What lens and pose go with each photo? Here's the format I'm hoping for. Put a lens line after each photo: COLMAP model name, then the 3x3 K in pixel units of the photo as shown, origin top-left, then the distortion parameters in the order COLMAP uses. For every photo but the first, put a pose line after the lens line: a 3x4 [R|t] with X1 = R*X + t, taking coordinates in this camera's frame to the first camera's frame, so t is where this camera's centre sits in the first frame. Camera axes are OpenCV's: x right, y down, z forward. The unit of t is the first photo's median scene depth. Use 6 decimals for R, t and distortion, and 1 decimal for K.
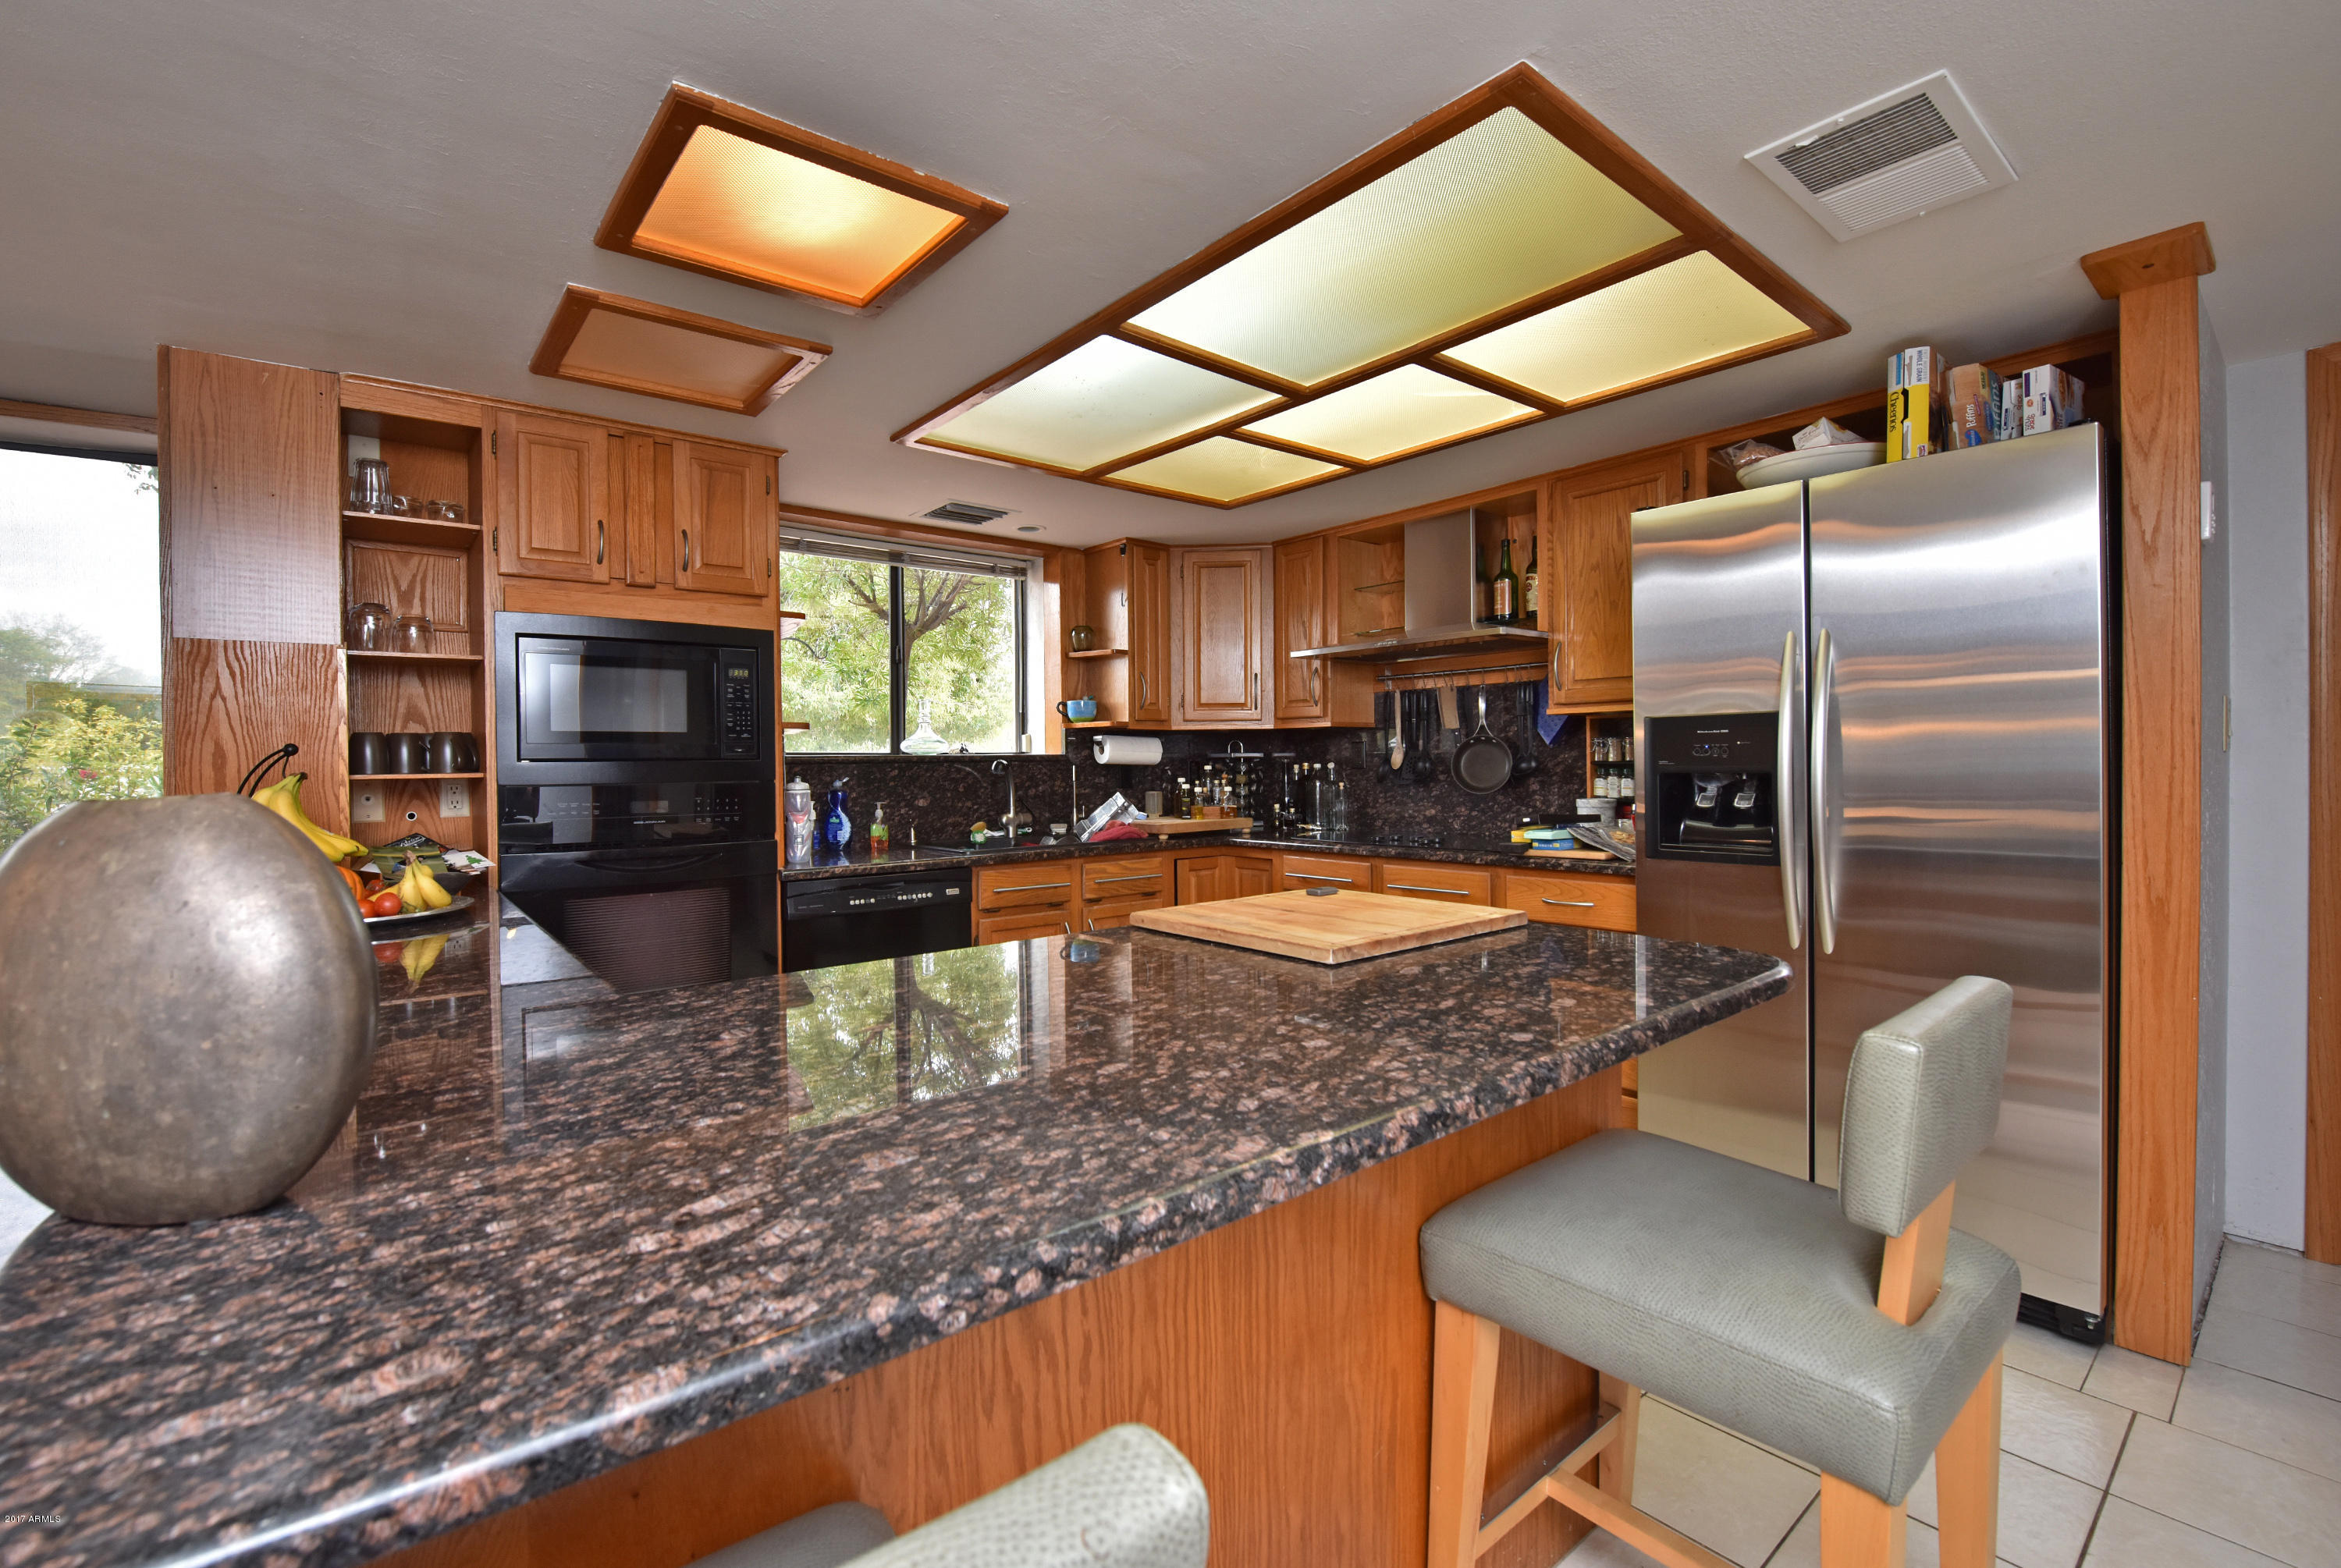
lens RADIAL K [[1004.3, 0, 1170.5], [0, 1004.3, 784.0], [0, 0, 1]] dist [-0.000097, -0.000037]
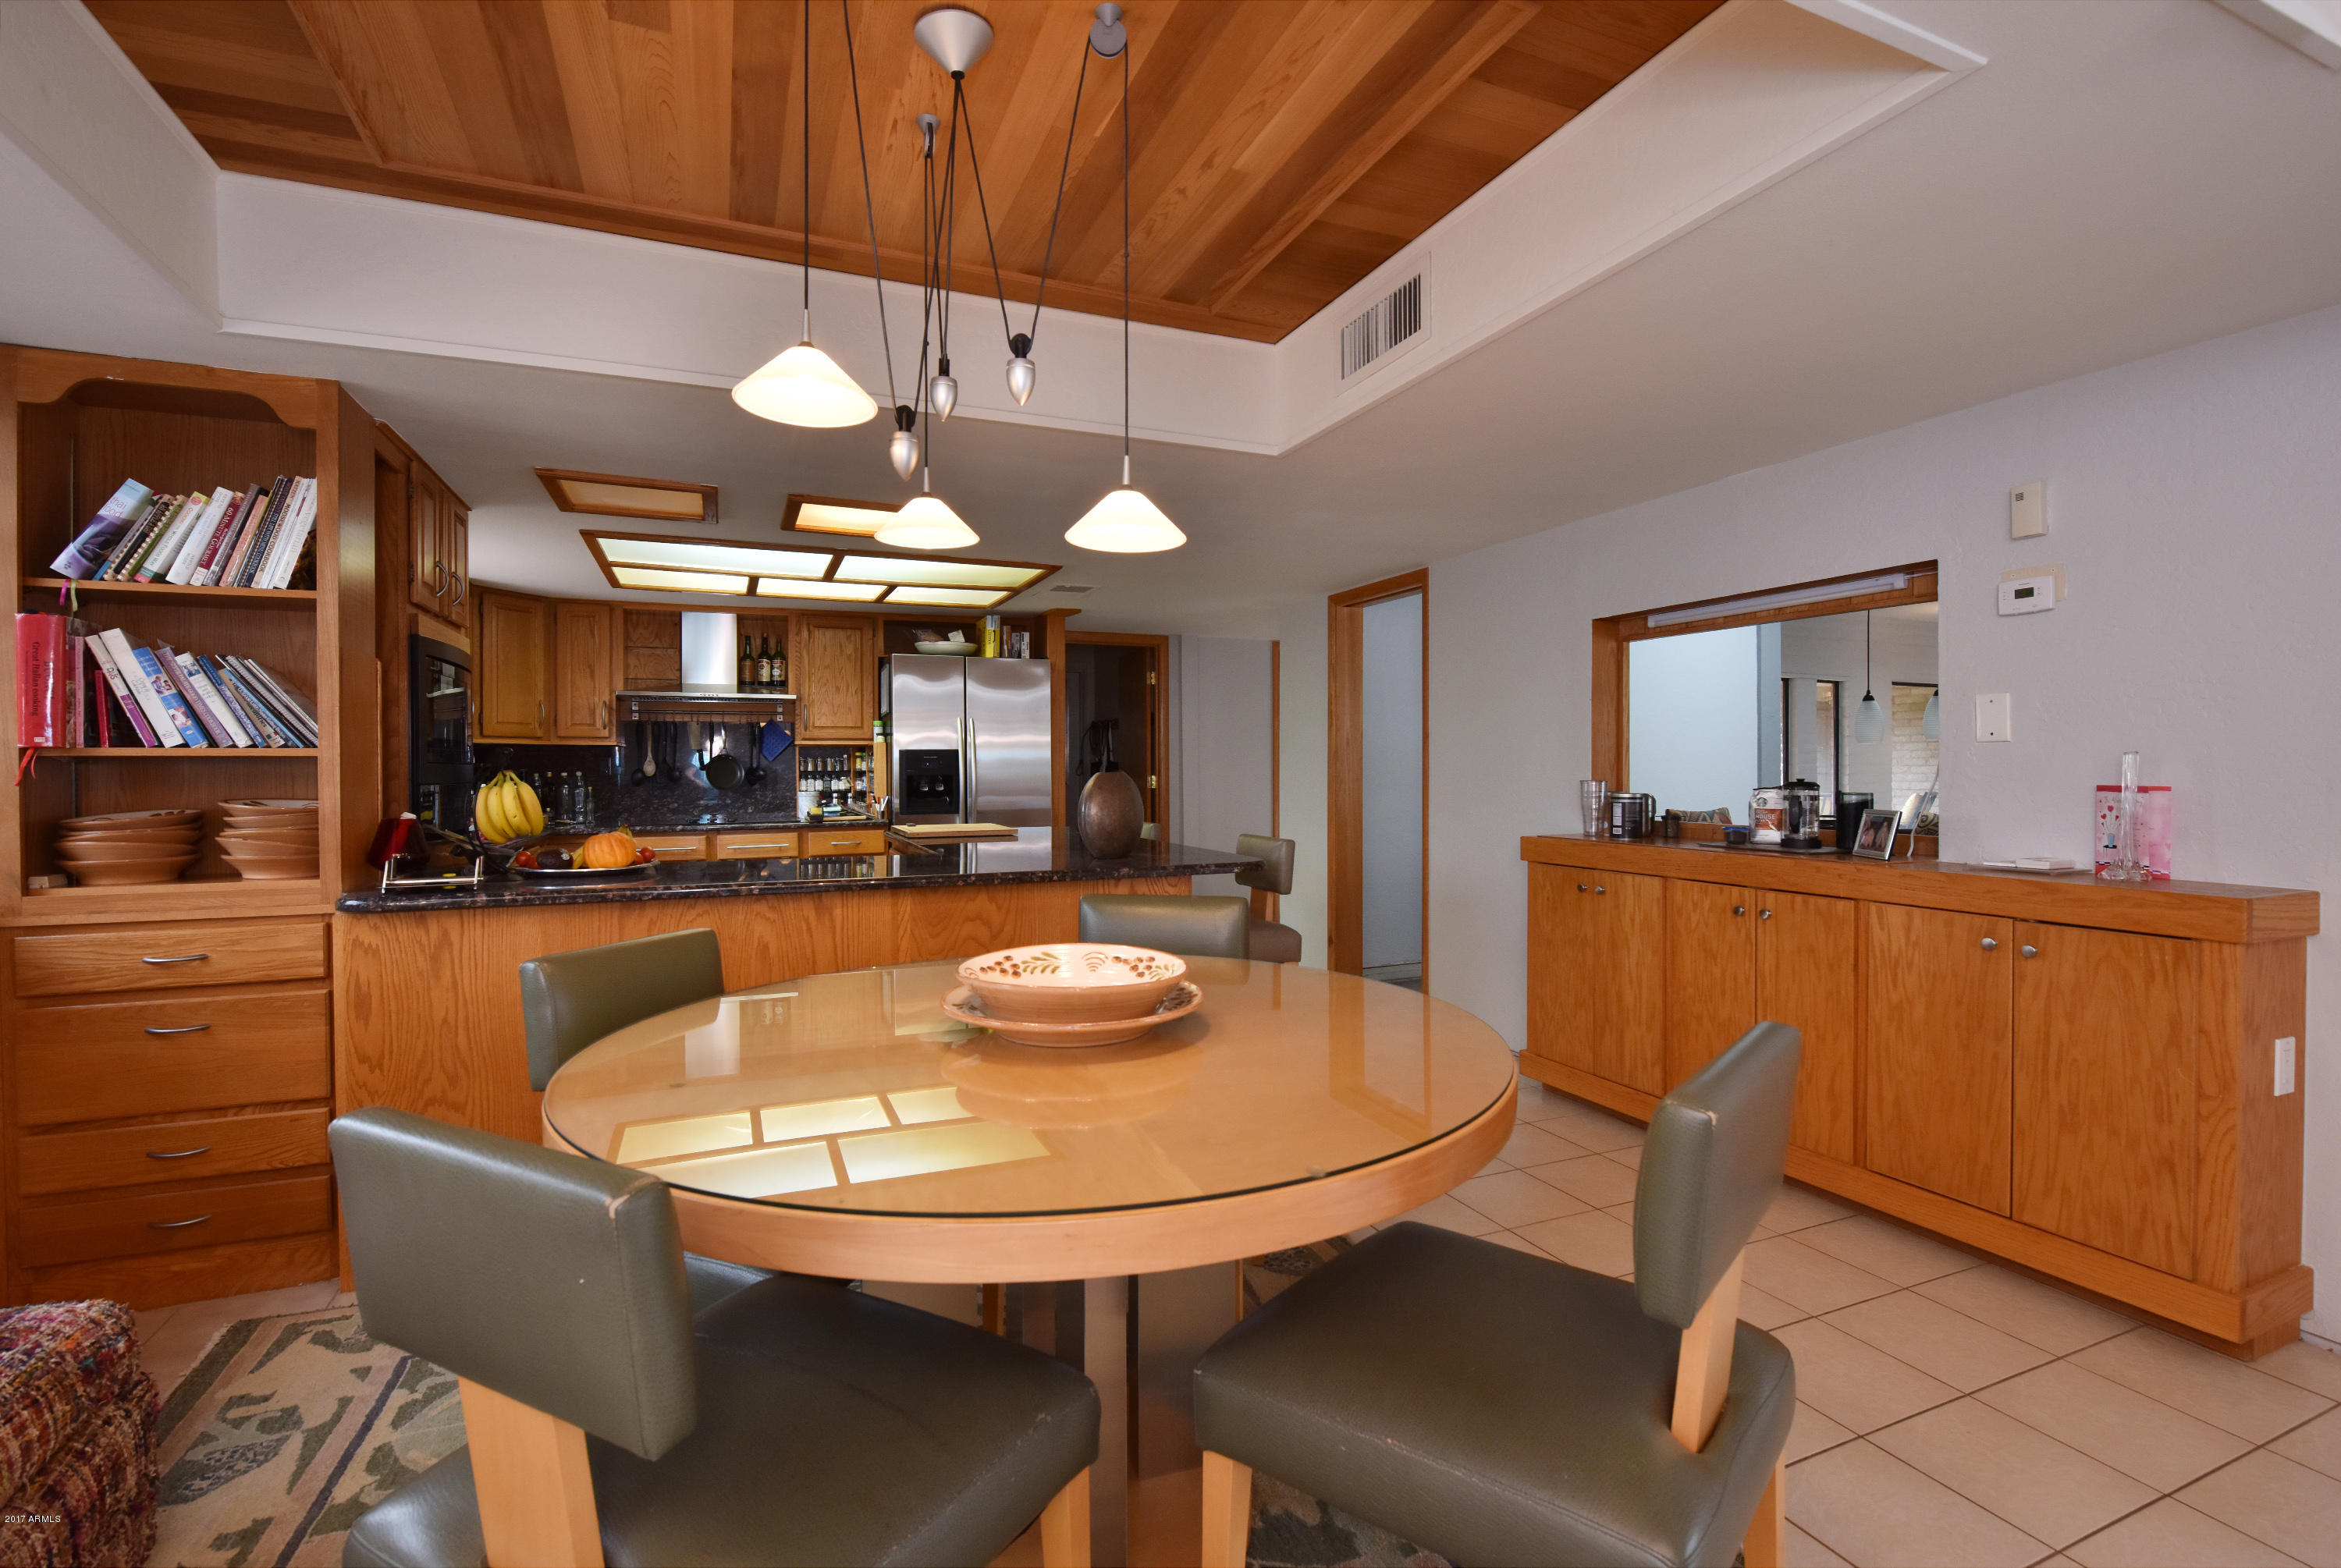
lens RADIAL K [[1037.3, 0, 1170.5], [0, 1037.3, 784.0], [0, 0, 1]] dist [0.000164, 0.000375]
pose [[0.279969, -0.010345, 0.959953, -1.248458], [0.019967, 0.999788, 0.004951, 0.004580], [-0.959801, 0.017782, 0.280117, -0.147993]]
